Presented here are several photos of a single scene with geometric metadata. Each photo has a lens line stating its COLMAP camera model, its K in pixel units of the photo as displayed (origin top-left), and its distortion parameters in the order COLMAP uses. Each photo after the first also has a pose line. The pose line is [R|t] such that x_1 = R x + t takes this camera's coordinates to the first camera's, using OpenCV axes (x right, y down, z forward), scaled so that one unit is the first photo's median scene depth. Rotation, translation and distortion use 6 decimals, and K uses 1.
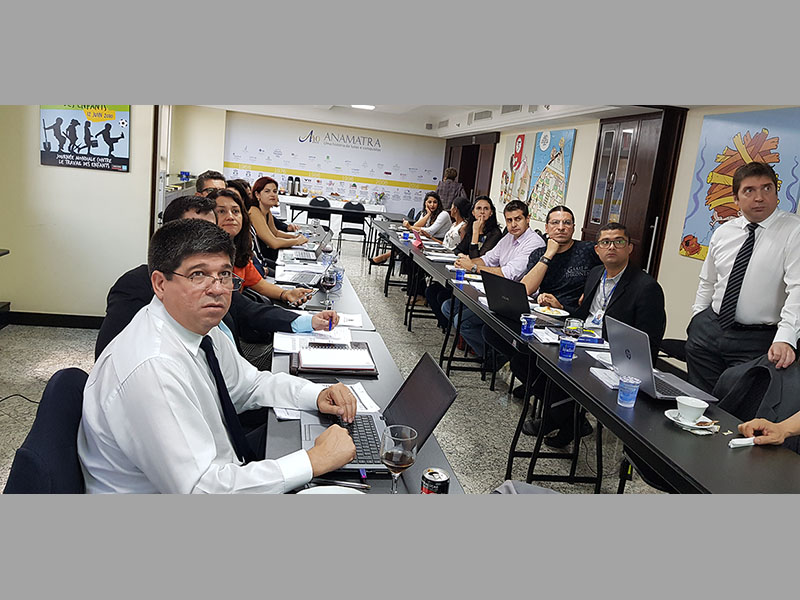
lens RADIAL K [[625.1, 0, 408.6], [0, 625.1, 298.4], [0, 0, 1]] dist [0.054512, -0.086713]
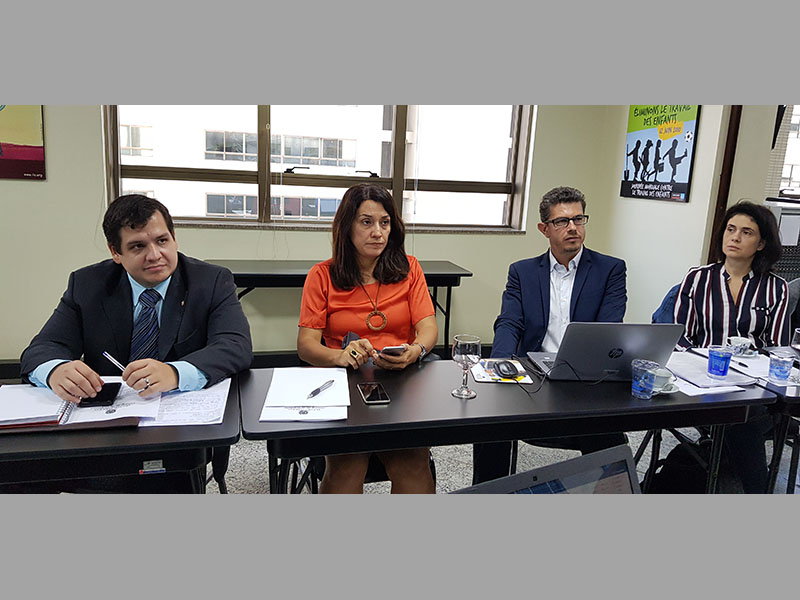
lens RADIAL K [[625.1, 0, 395.8], [0, 625.1, 293.4], [0, 0, 1]] dist [0.054512, -0.086713]
pose [[0.073335, 0.104451, -0.991822, 0.108758], [-0.232776, 0.968825, 0.084818, -0.032466], [0.969761, 0.224652, 0.095363, 0.251765]]
